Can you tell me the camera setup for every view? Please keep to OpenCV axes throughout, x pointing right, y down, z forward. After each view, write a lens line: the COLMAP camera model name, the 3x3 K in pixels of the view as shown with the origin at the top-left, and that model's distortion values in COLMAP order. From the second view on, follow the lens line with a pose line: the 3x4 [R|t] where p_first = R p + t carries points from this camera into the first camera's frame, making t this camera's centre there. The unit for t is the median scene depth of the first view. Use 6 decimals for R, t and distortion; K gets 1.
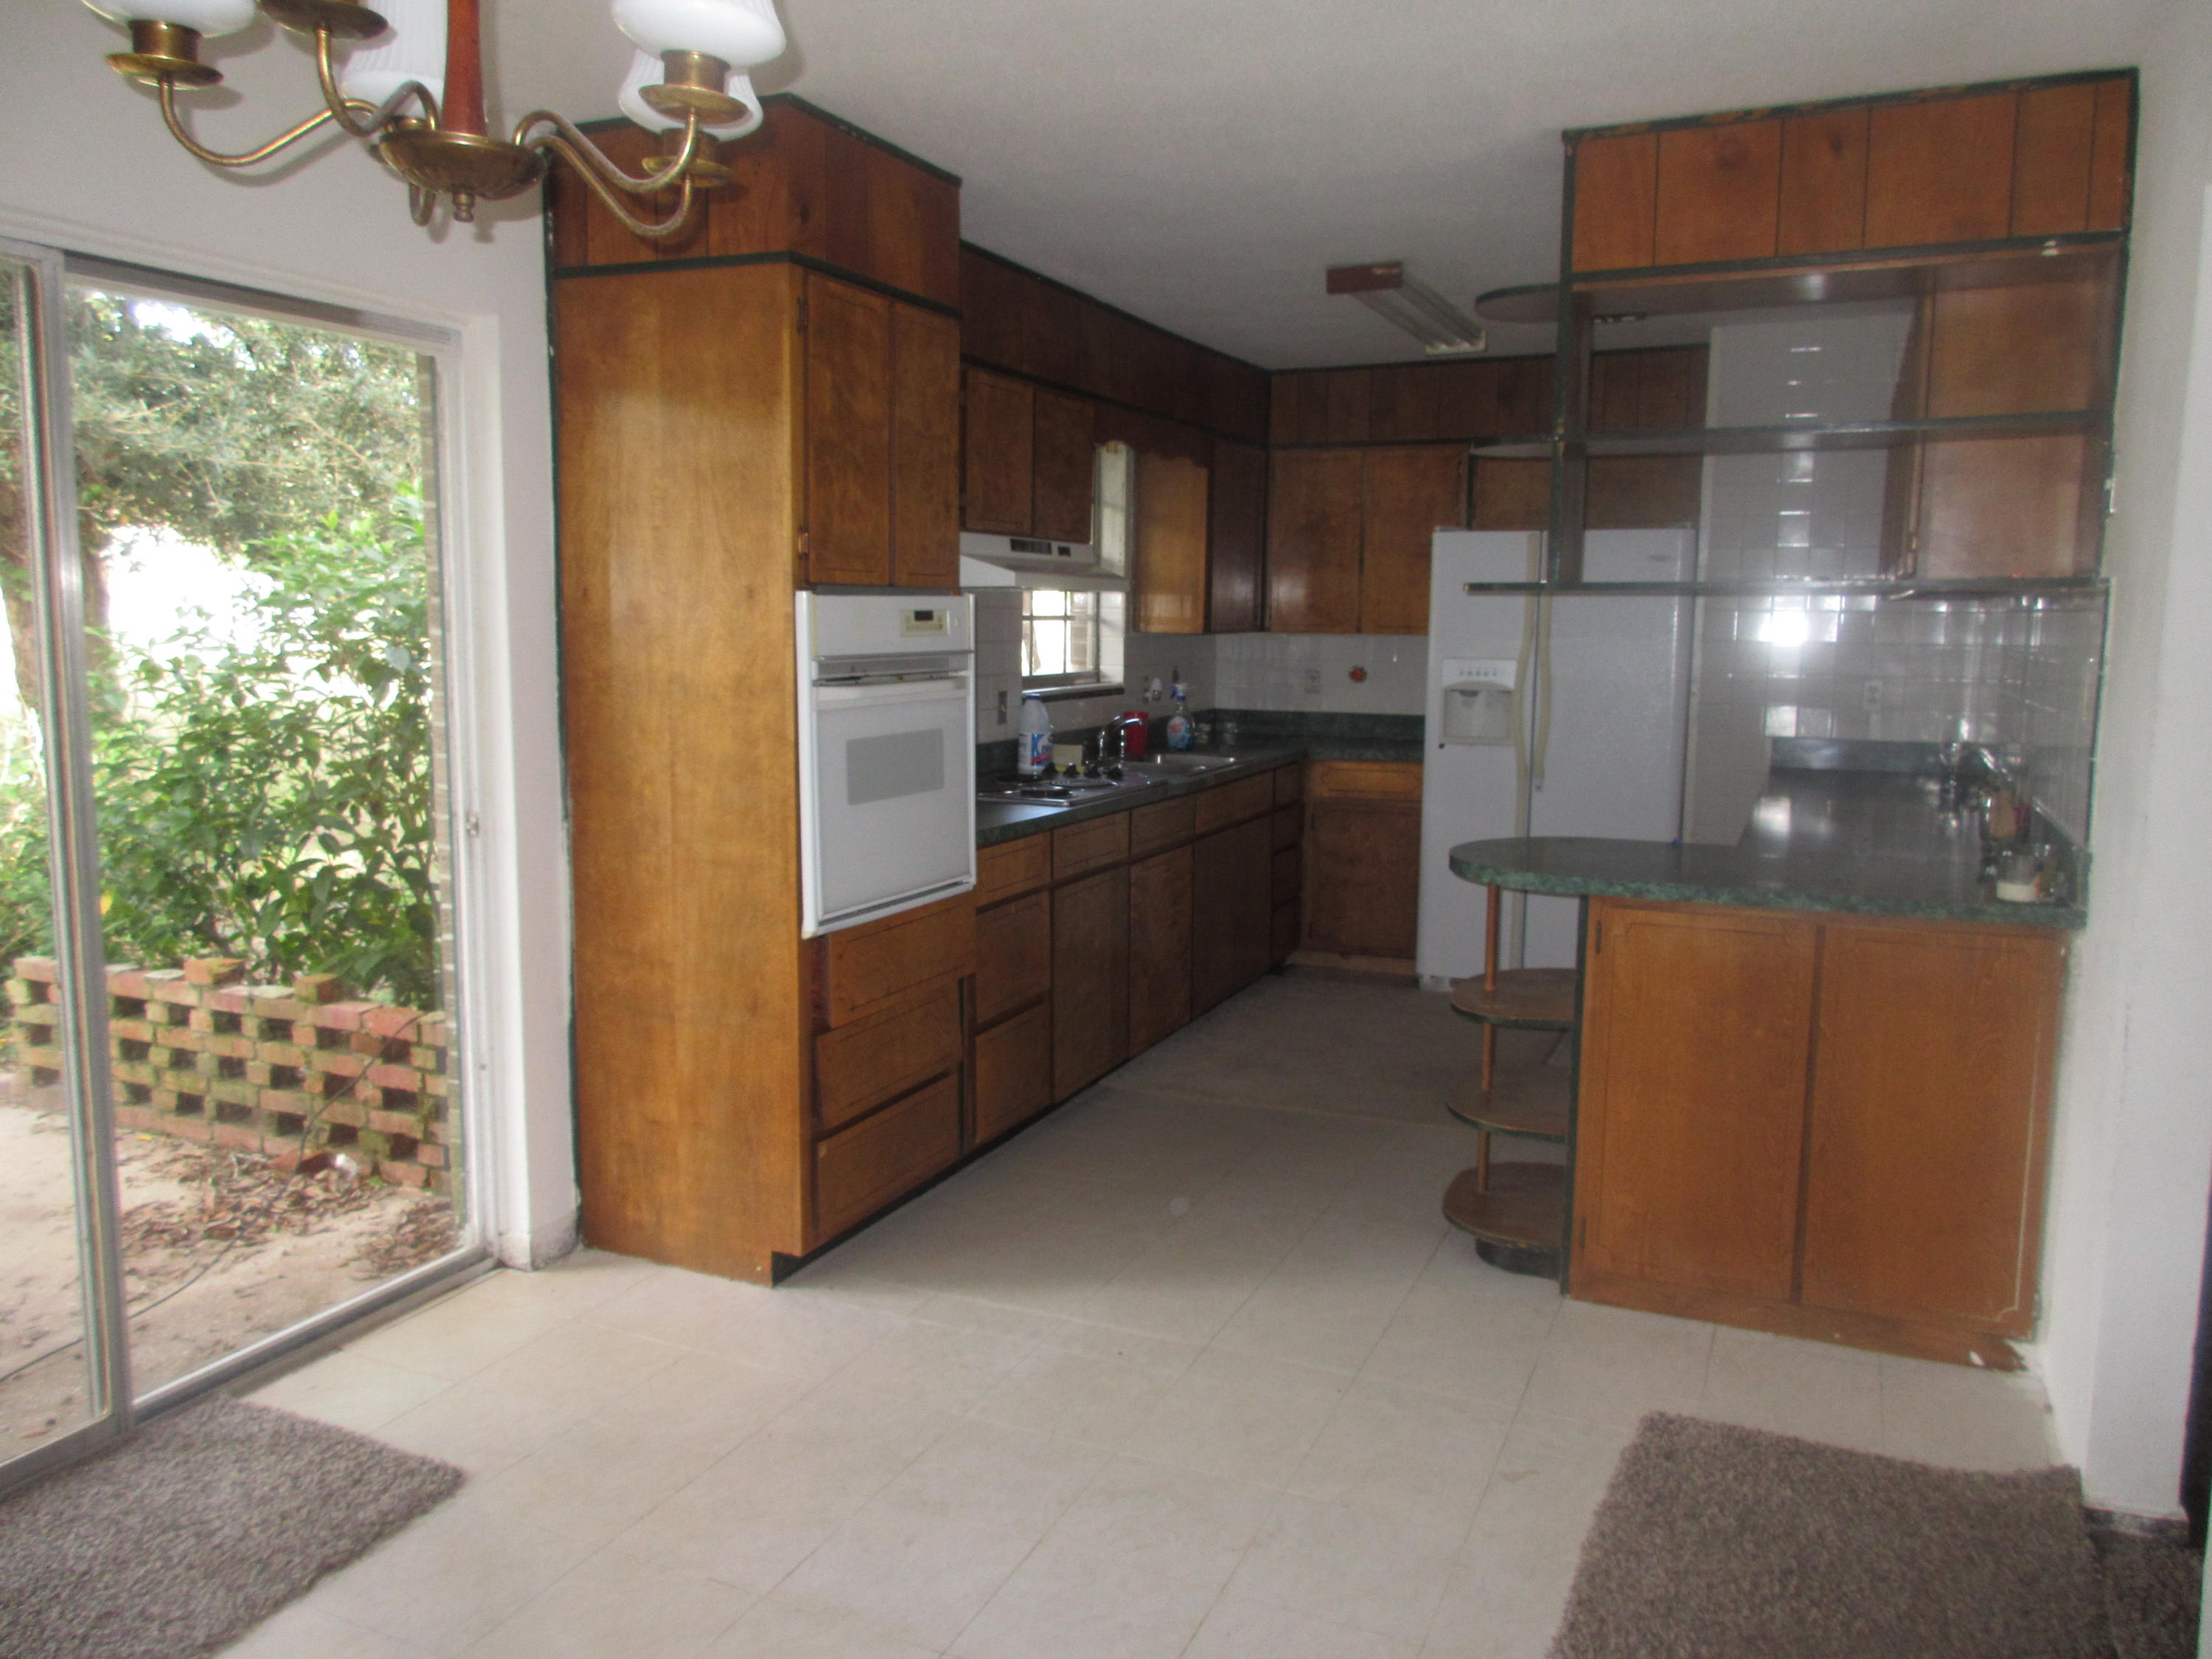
lens RADIAL K [[1644.0, 0, 1099.7], [0, 1644.0, 838.2], [0, 0, 1]] dist [-0.005744, 0.012083]
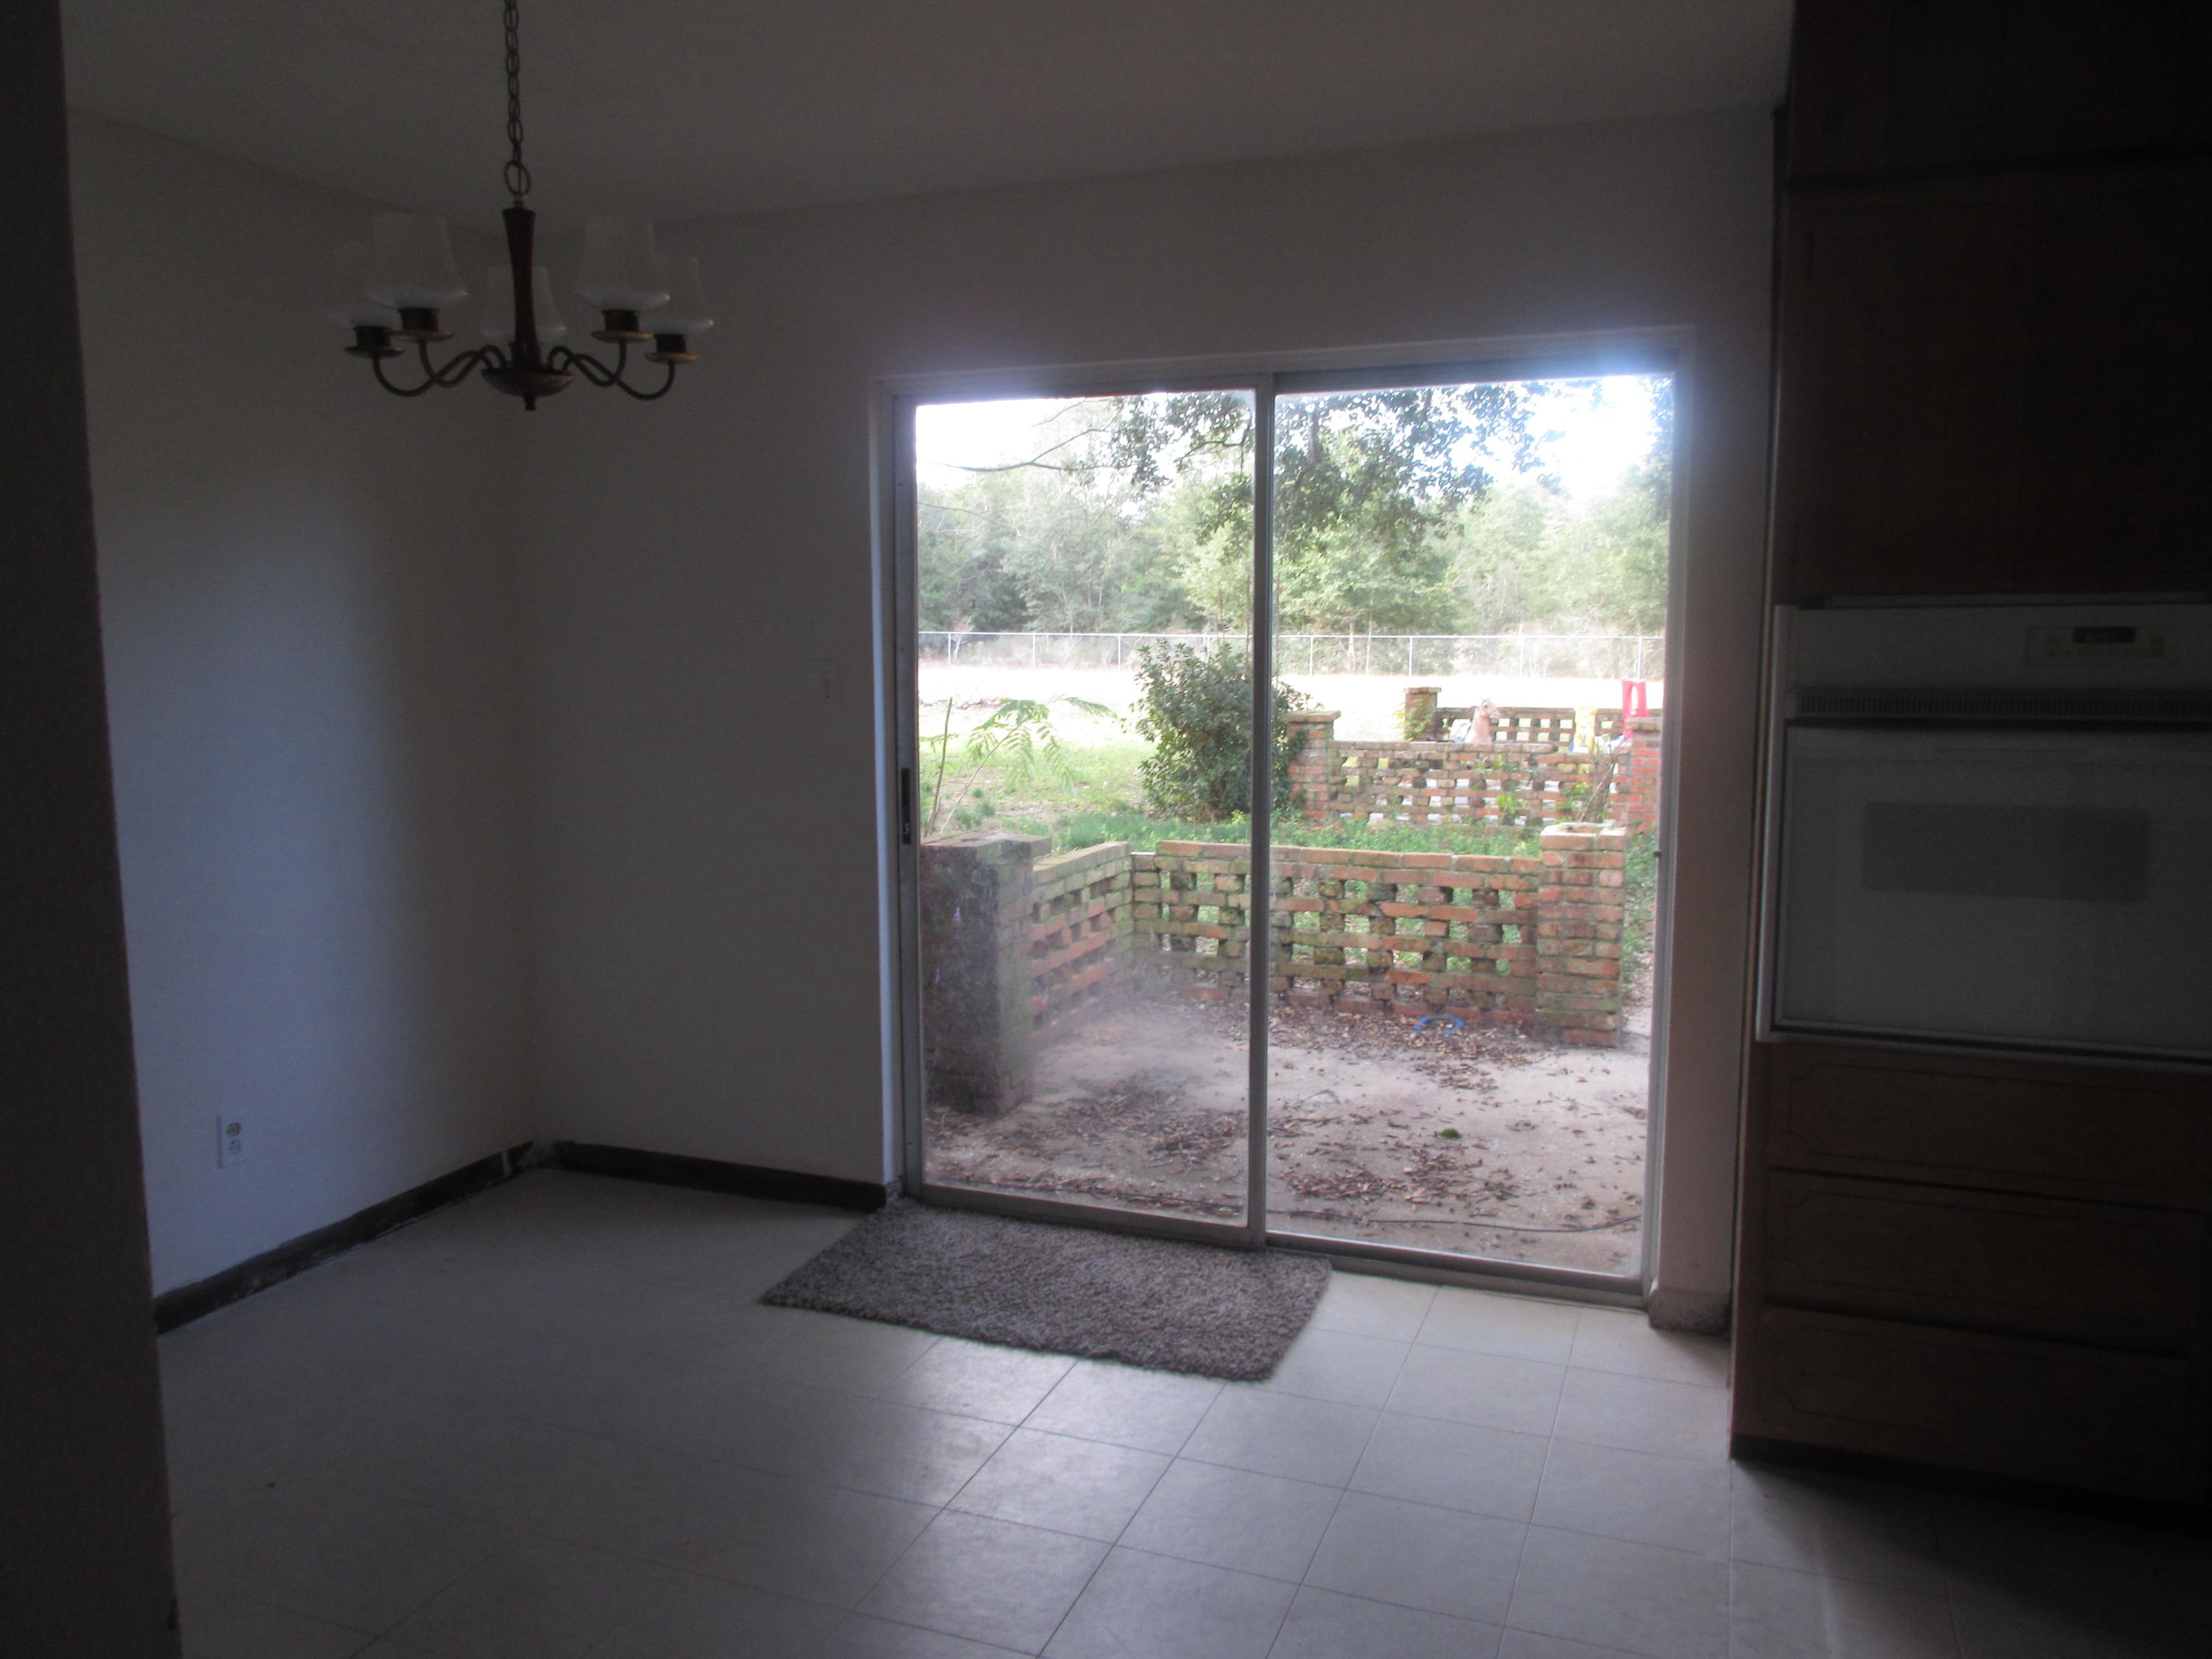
lens RADIAL K [[1644.0, 0, 1099.7], [0, 1644.0, 838.2], [0, 0, 1]] dist [-0.005744, 0.012083]
pose [[0.046744, 0.112289, -0.992576, 0.604368], [-0.129791, 0.985921, 0.105423, -0.081290], [0.990439, 0.123899, 0.060660, 0.643895]]
